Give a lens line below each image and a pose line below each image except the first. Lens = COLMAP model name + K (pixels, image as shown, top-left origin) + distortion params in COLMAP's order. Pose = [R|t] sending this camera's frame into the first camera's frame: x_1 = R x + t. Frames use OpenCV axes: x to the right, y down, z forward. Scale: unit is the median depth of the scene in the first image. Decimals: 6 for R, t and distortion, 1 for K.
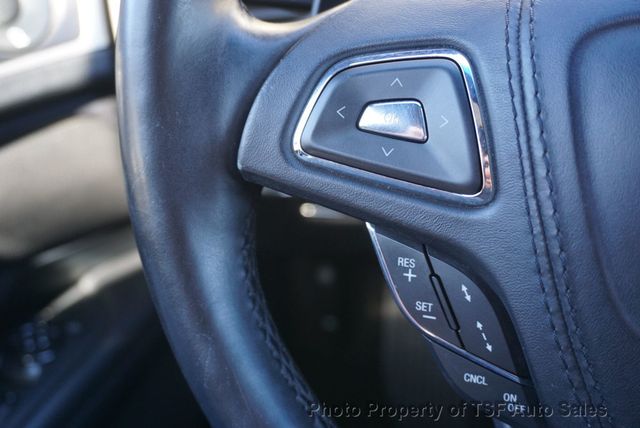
lens RADIAL K [[751.4, 0, 318.2], [0, 751.4, 214.4], [0, 0, 1]] dist [-0.010752, 0.000000]
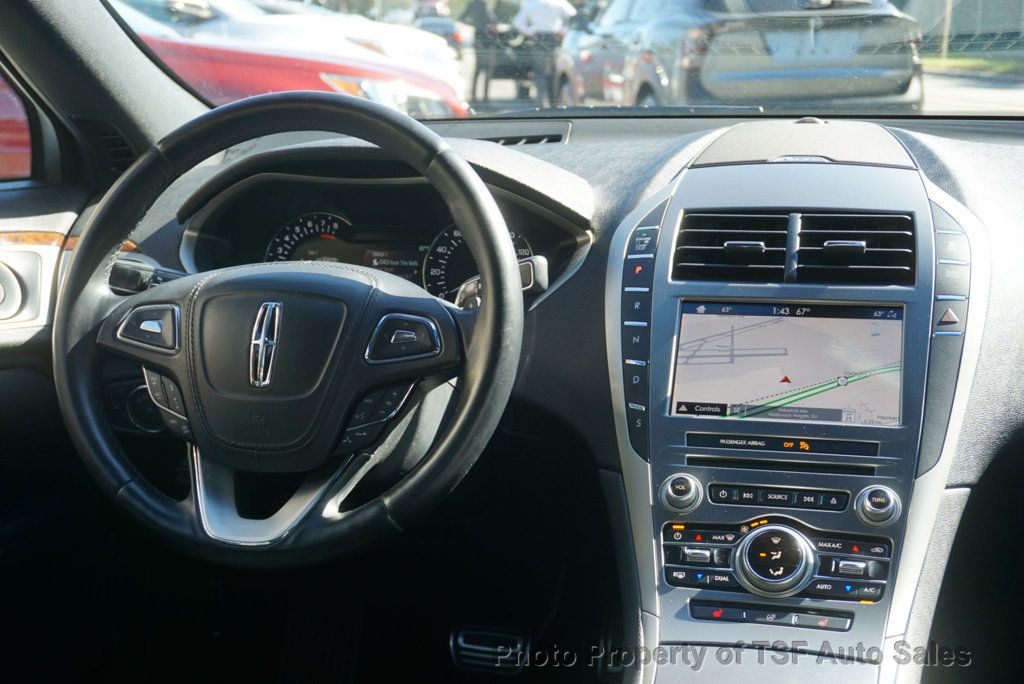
lens RADIAL K [[1410.9, 0, 510.6], [0, 1410.9, 352.5], [0, 0, 1]] dist [0.023454, 0.000000]
pose [[0.995954, 0.074012, 0.050961, 1.166528], [-0.052882, 0.941261, -0.333515, 1.653508], [-0.072652, 0.329471, 0.941366, -4.039034]]
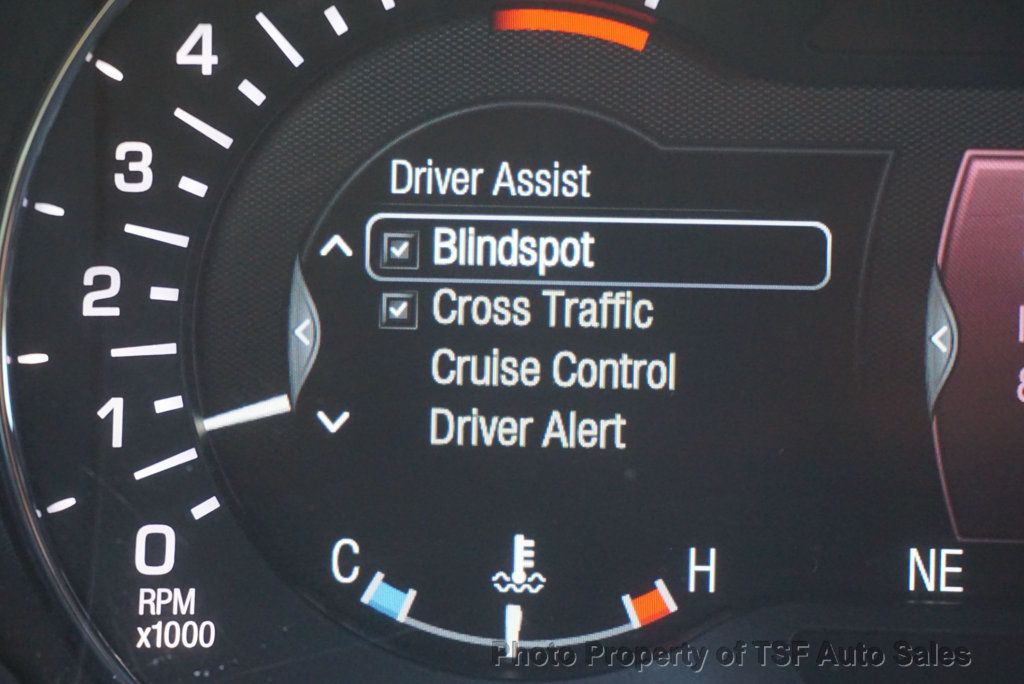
lens RADIAL K [[2252.4, 0, 524.9], [0, 2252.4, 325.4], [0, 0, 1]] dist [-0.118911, 0.000000]
pose [[0.976124, 0.028229, 0.215372, 0.333581], [0.025875, 0.969348, -0.244325, -0.620526], [-0.215668, 0.244064, 0.945474, 1.096917]]
